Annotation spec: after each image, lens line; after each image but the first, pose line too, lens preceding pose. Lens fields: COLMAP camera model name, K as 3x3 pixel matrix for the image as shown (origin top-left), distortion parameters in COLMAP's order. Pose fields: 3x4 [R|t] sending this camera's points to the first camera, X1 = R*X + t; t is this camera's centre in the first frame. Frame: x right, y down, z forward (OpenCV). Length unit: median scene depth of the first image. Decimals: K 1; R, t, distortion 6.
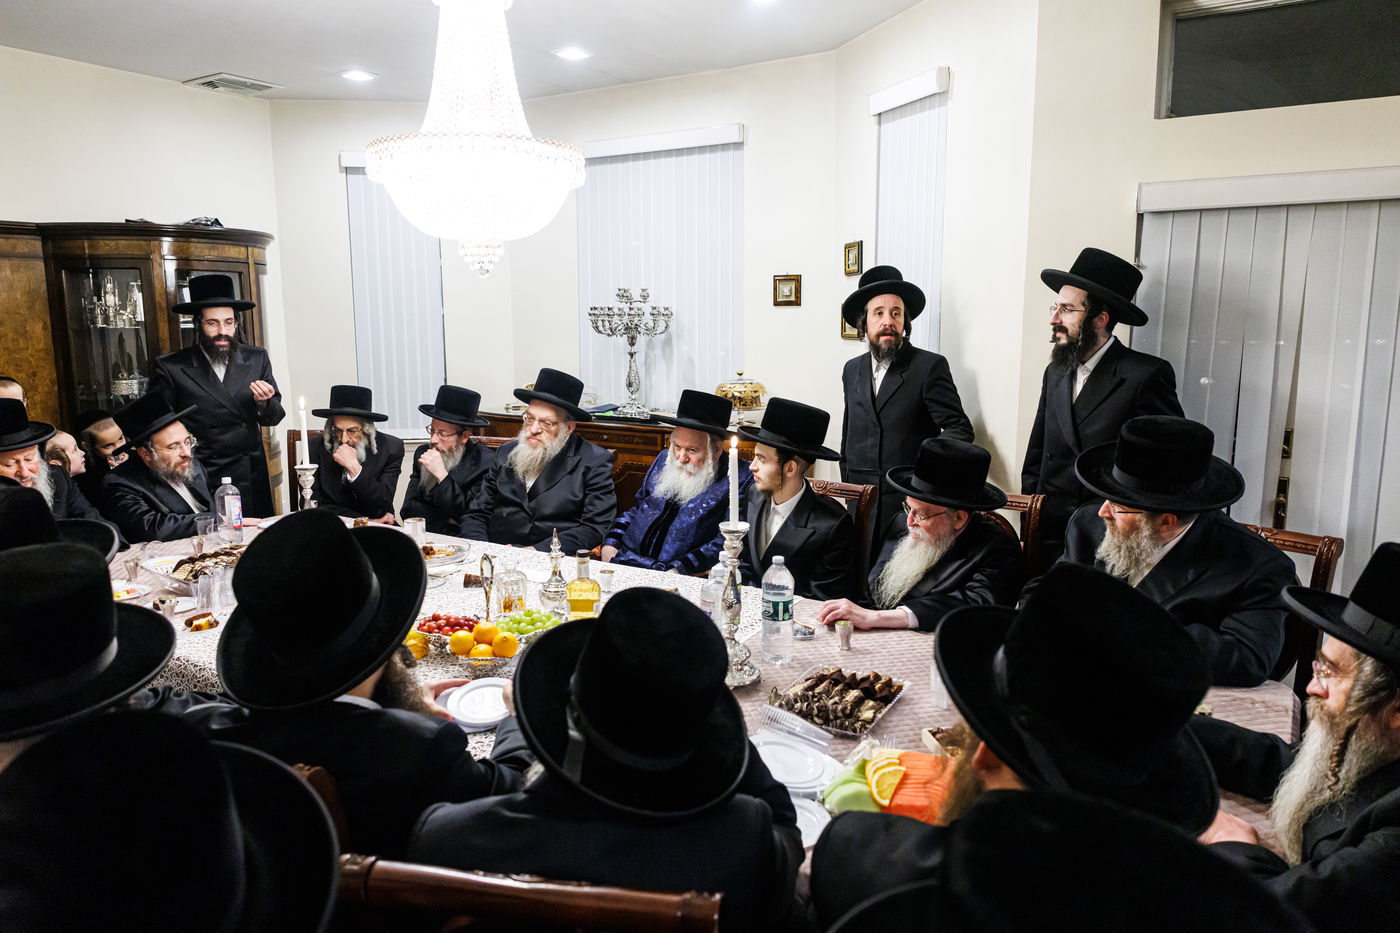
lens RADIAL K [[953.6, 0, 695.6], [0, 953.6, 467.1], [0, 0, 1]] dist [0.005650, -0.000913]
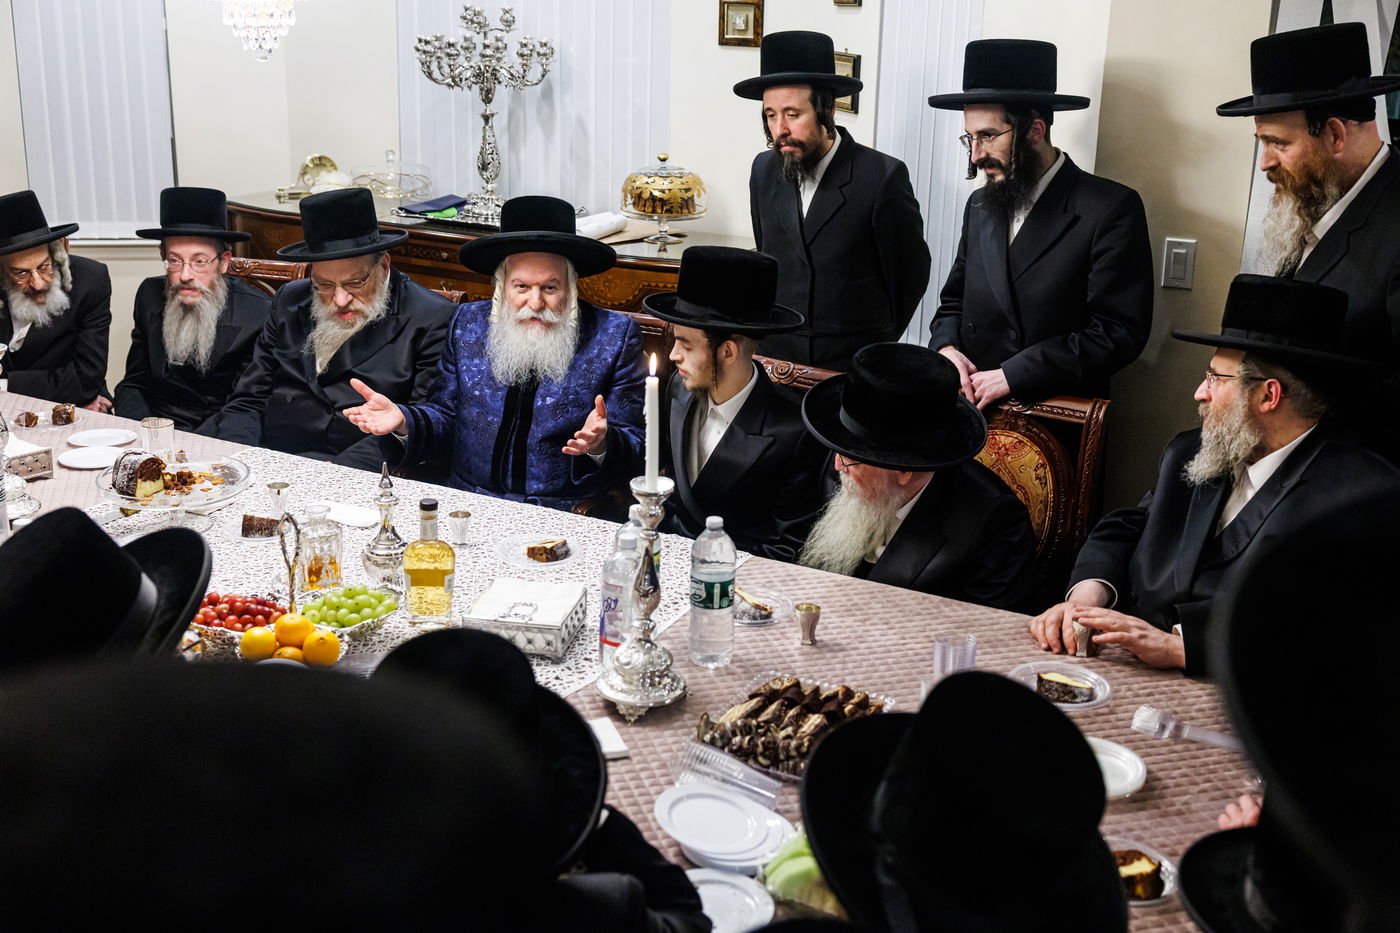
lens RADIAL K [[1627.7, 0, 688.8], [0, 1627.7, 467.6], [0, 0, 1]] dist [-0.001562, 0.014764]
pose [[0.997805, 0.007096, 0.065841, -0.006928], [-0.016880, 0.988654, 0.149261, -0.079017], [-0.064035, -0.150045, 0.986603, -0.107452]]
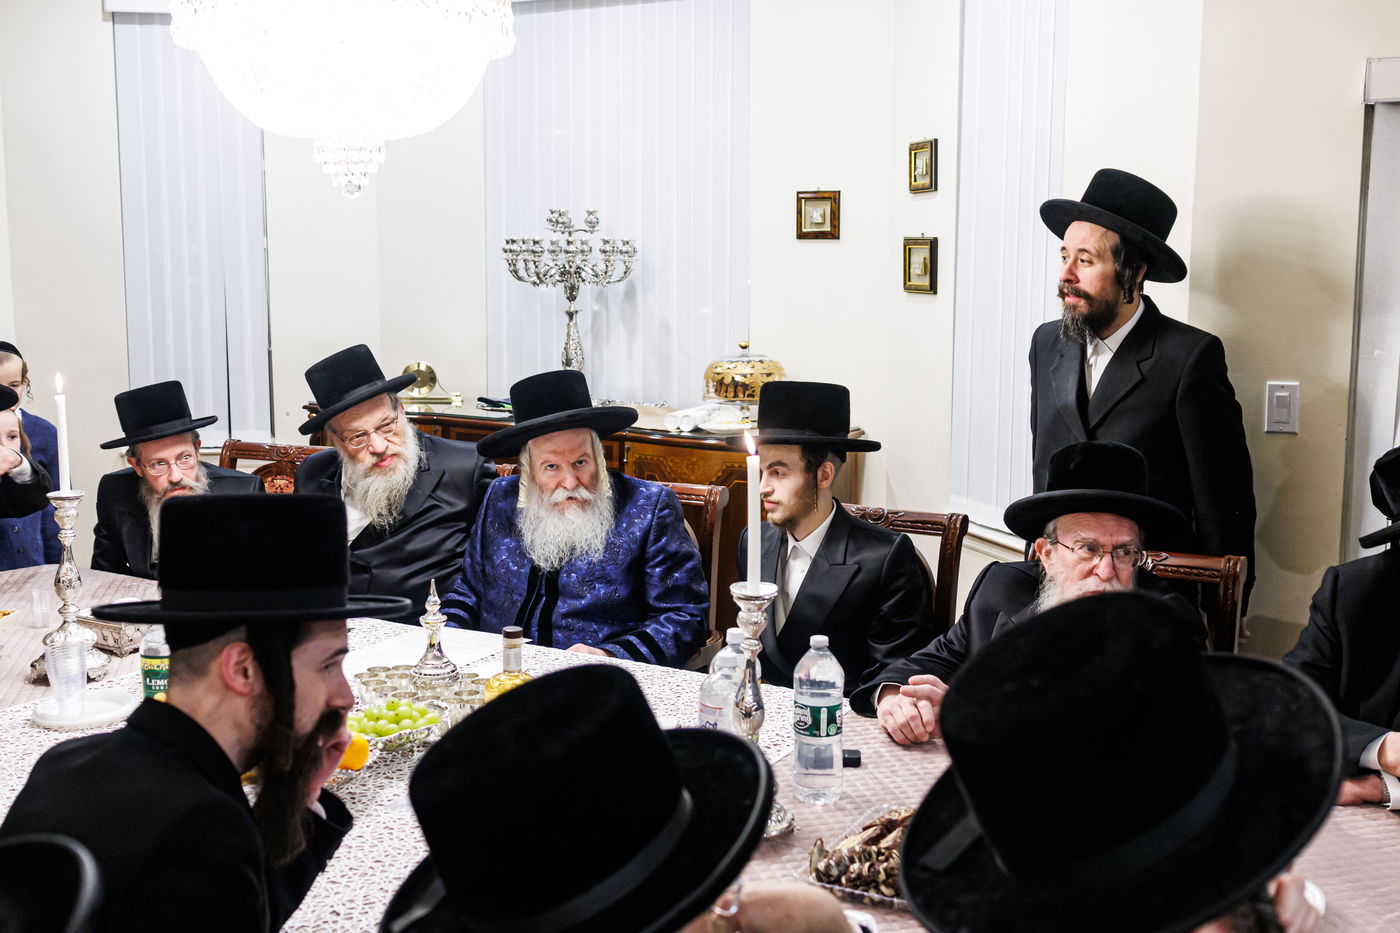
lens RADIAL K [[1543.2, 0, 700.0], [0, 1543.2, 466.5], [0, 0, 1]] dist [0.004146, 0.002532]
pose [[0.999581, 0.002247, 0.028862, -0.016181], [-0.001794, 0.999875, -0.015722, -0.002979], [-0.028894, 0.015664, 0.999460, -0.026810]]
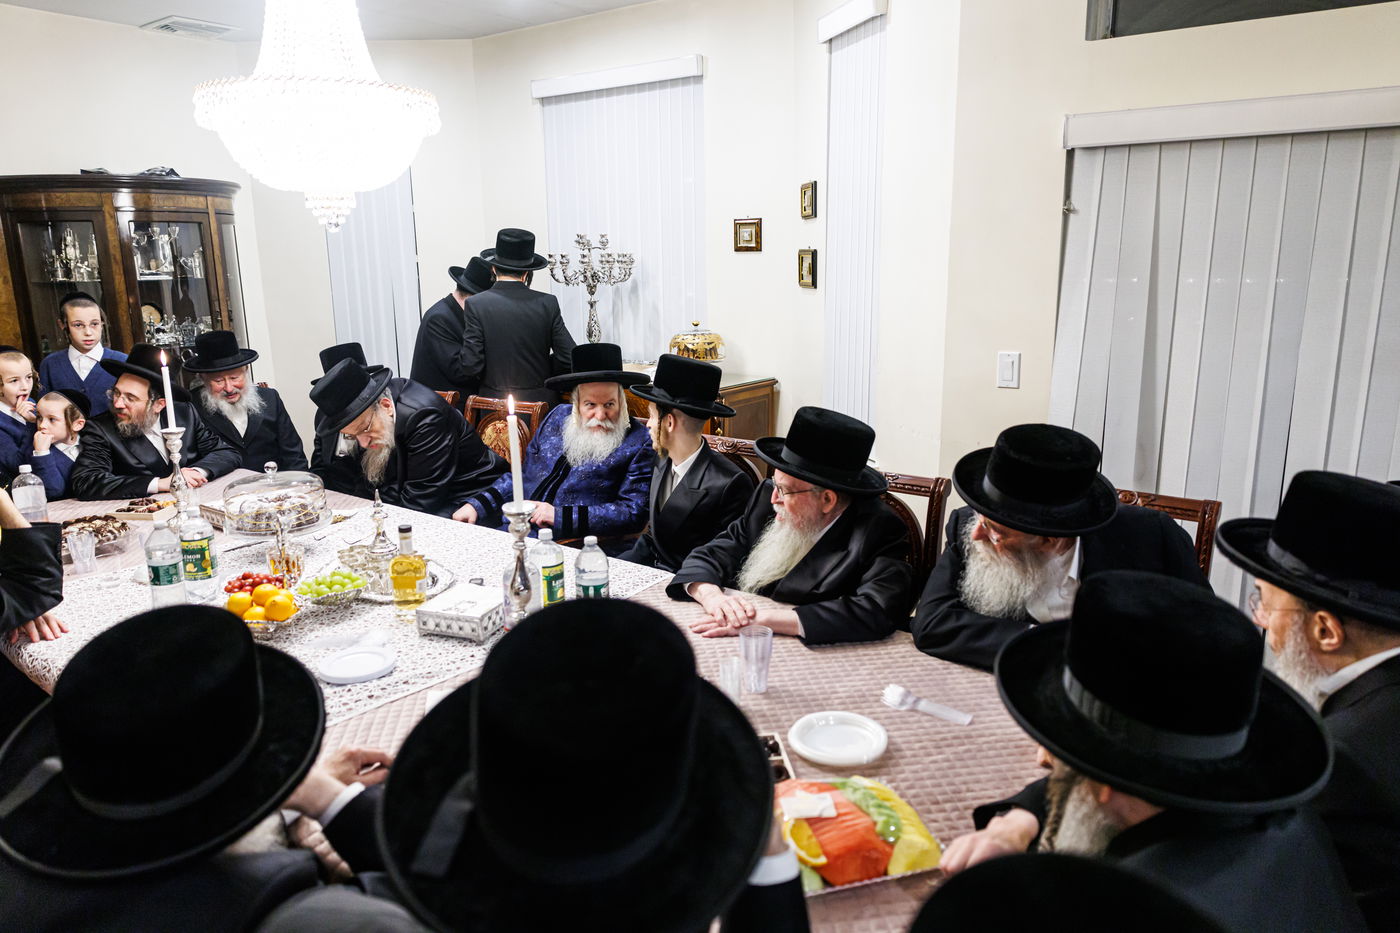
lens RADIAL K [[955.8, 0, 700.0], [0, 955.8, 466.5], [0, 0, 1]] dist [-0.000248, -0.000285]
pose [[0.996613, 0.008636, -0.081785, 0.177889], [-0.003520, 0.998039, 0.062500, -0.022156], [0.082164, -0.062001, 0.994688, 0.059390]]
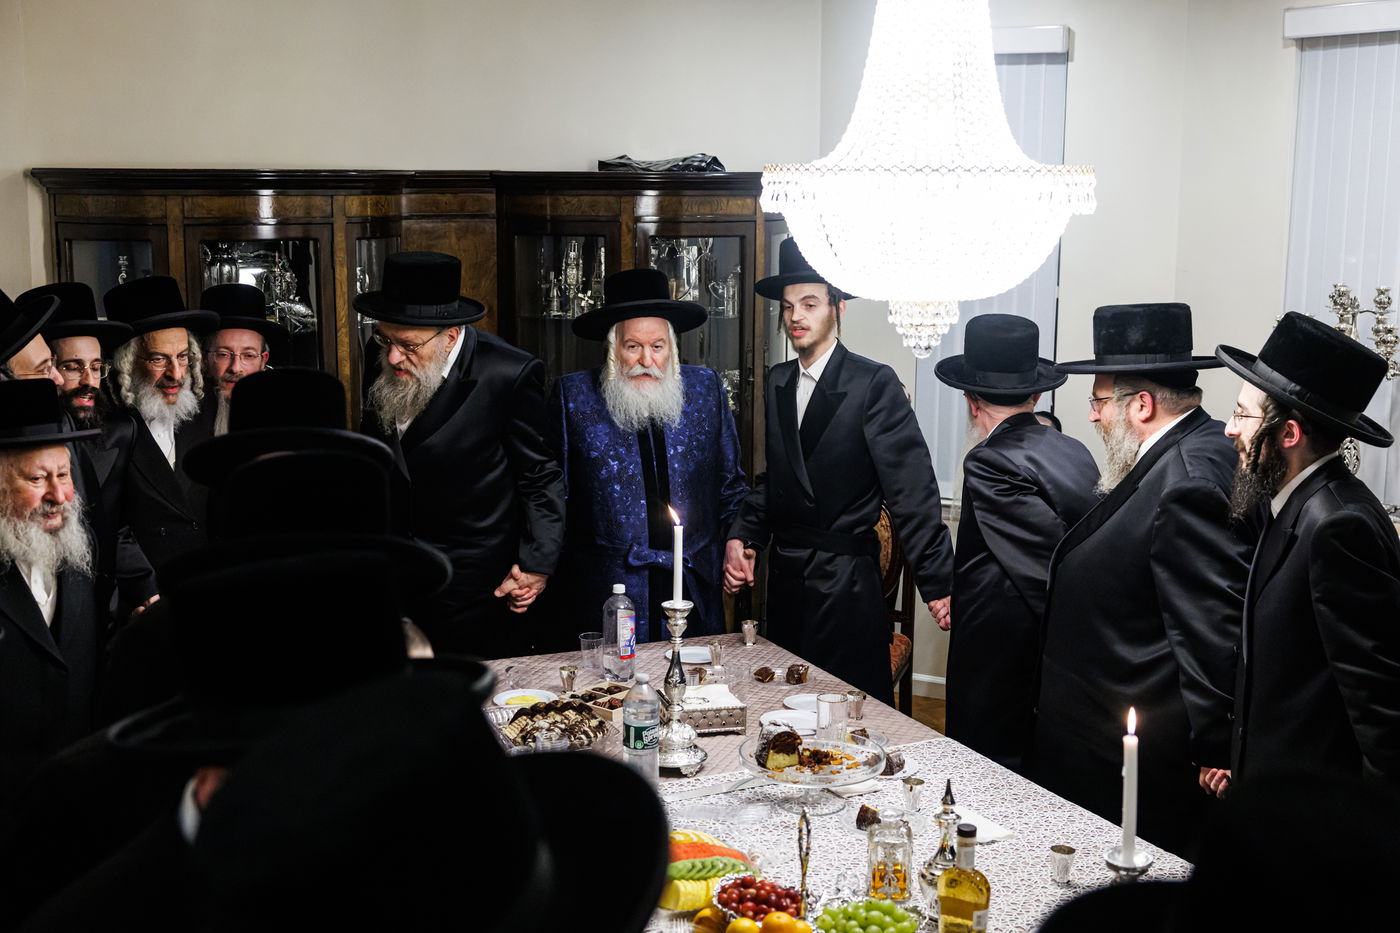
lens RADIAL K [[1806.7, 0, 700.0], [0, 1806.7, 466.5], [0, 0, 1]] dist [-0.012440, 0.022451]
pose [[0.841790, 0.099038, -0.530642, 0.247187], [-0.094968, 0.994864, 0.035025, -0.125527], [0.531386, 0.020910, 0.846872, -0.087781]]
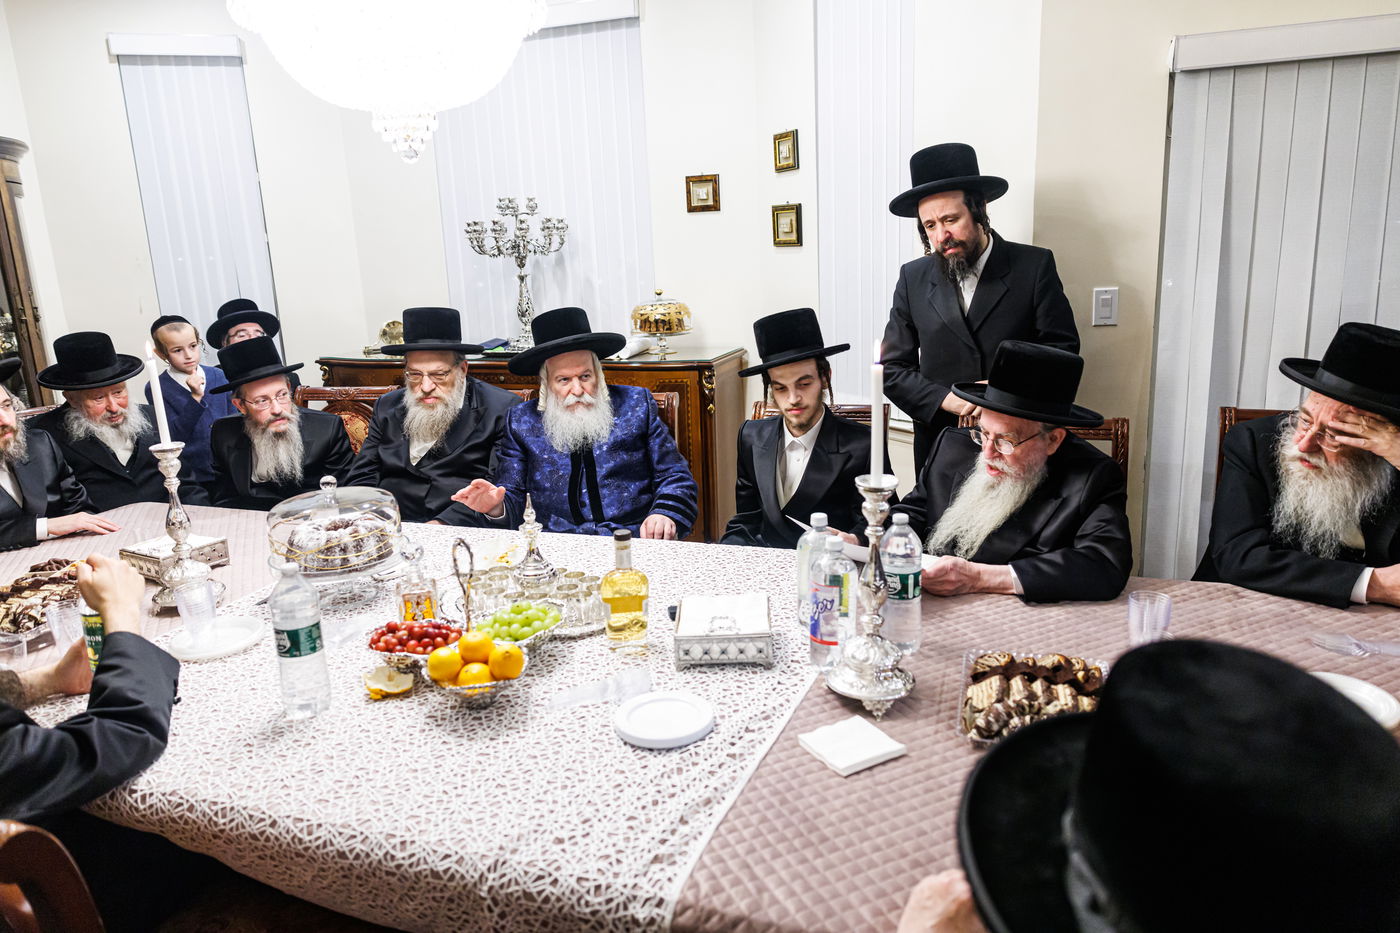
lens RADIAL K [[951.6, 0, 694.9], [0, 951.6, 463.3], [0, 0, 1]] dist [0.002536, 0.003495]
pose [[0.976227, -0.088298, 0.197949, -0.143962], [0.074830, 0.994407, 0.074530, -0.009613], [-0.203422, -0.057945, 0.977375, 0.200824]]
